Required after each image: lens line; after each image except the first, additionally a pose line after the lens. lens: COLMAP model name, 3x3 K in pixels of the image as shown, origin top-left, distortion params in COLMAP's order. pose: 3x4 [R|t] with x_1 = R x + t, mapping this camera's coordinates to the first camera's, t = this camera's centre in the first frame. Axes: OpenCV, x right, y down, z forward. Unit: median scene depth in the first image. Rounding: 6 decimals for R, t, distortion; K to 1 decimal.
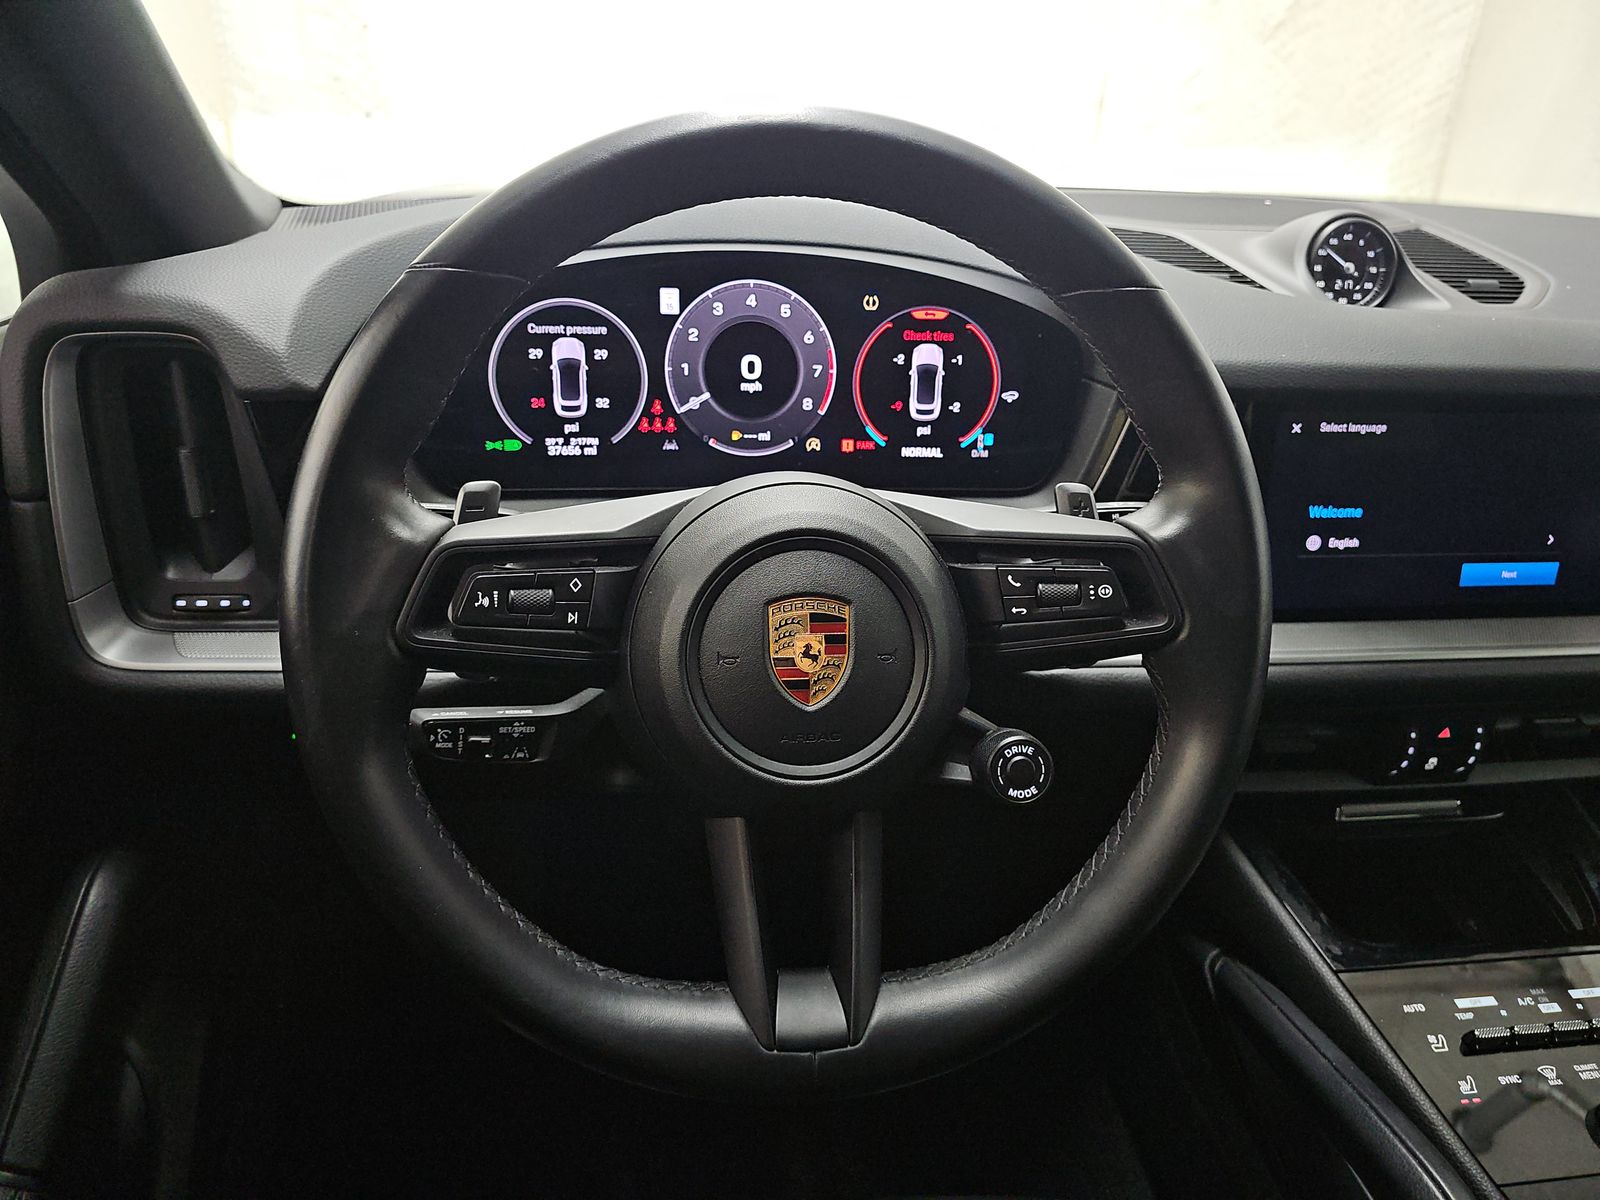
lens RADIAL K [[1063.6, 0, 802.0], [0, 1063.6, 590.4], [0, 0, 1]] dist [0.014818, -0.017180]
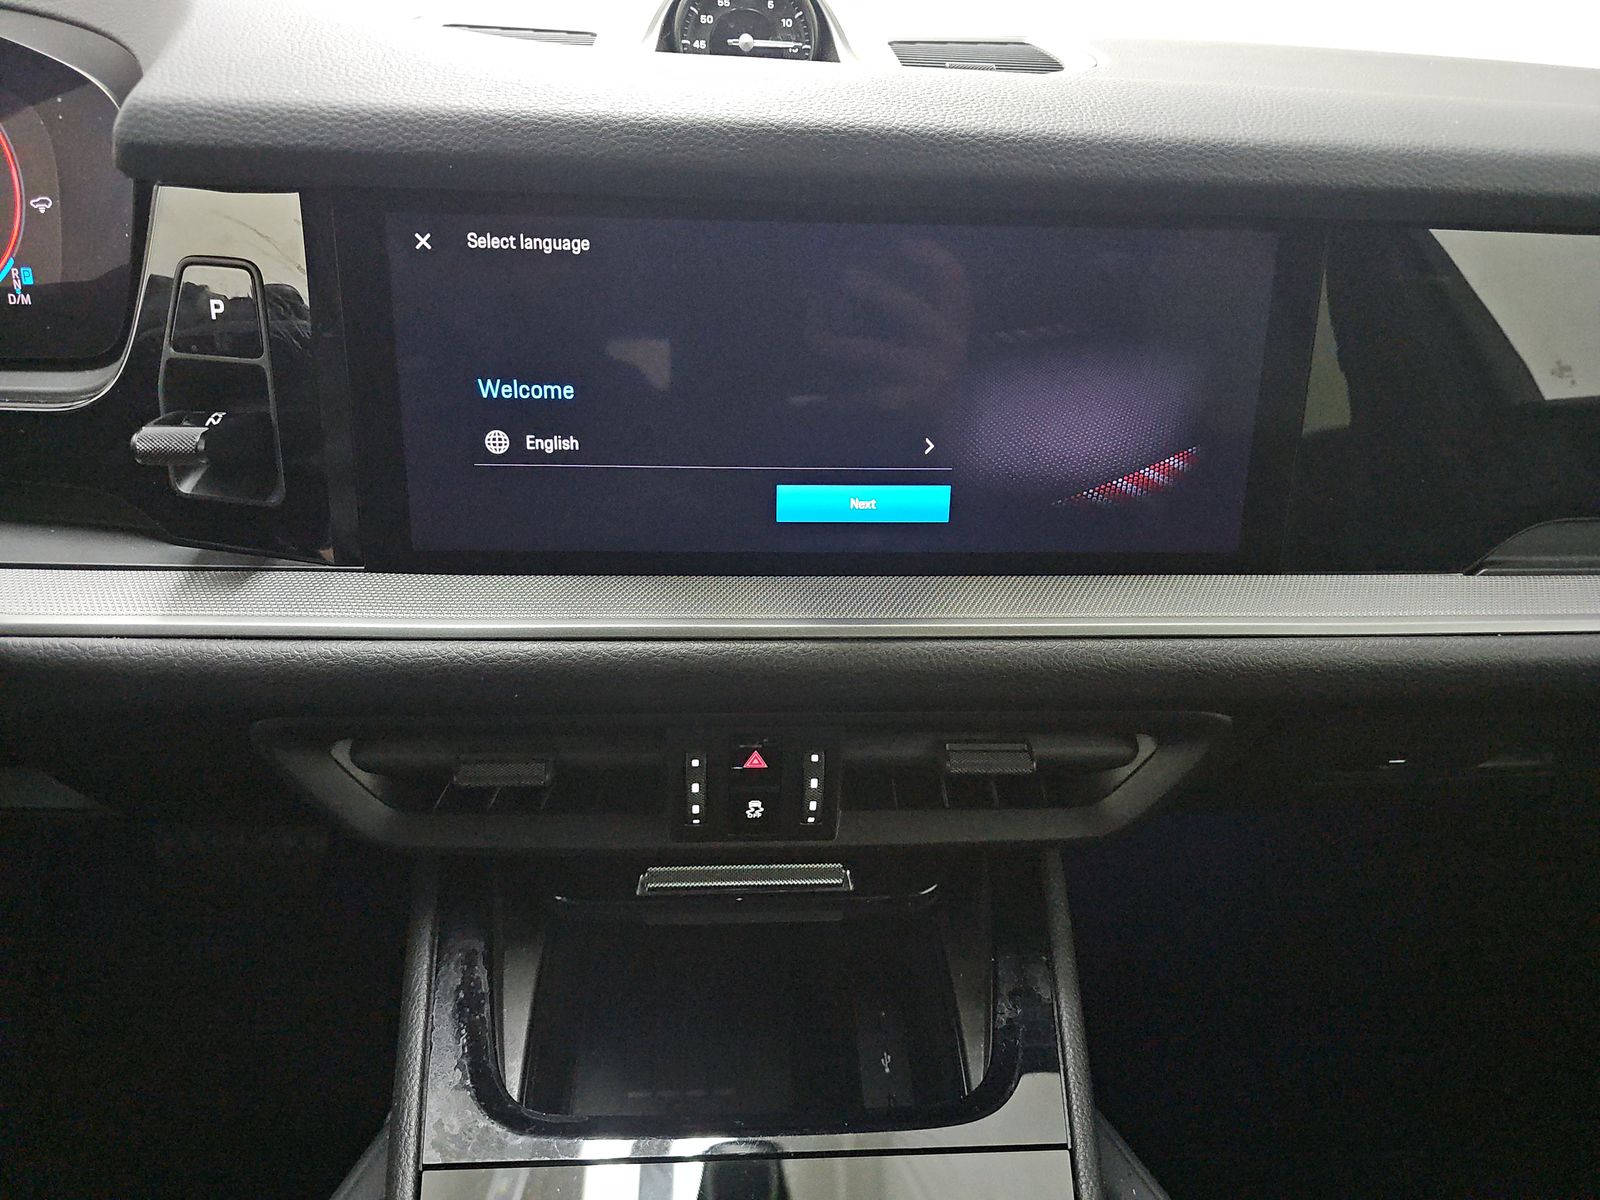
lens RADIAL K [[1063.6, 0, 798.3], [0, 1063.6, 612.1], [0, 0, 1]] dist [0.014818, -0.017180]
pose [[0.997179, 0.021621, -0.071880, 0.687668], [-0.020664, 0.999688, 0.014034, 0.039612], [0.072161, -0.012509, 0.997315, 0.402865]]
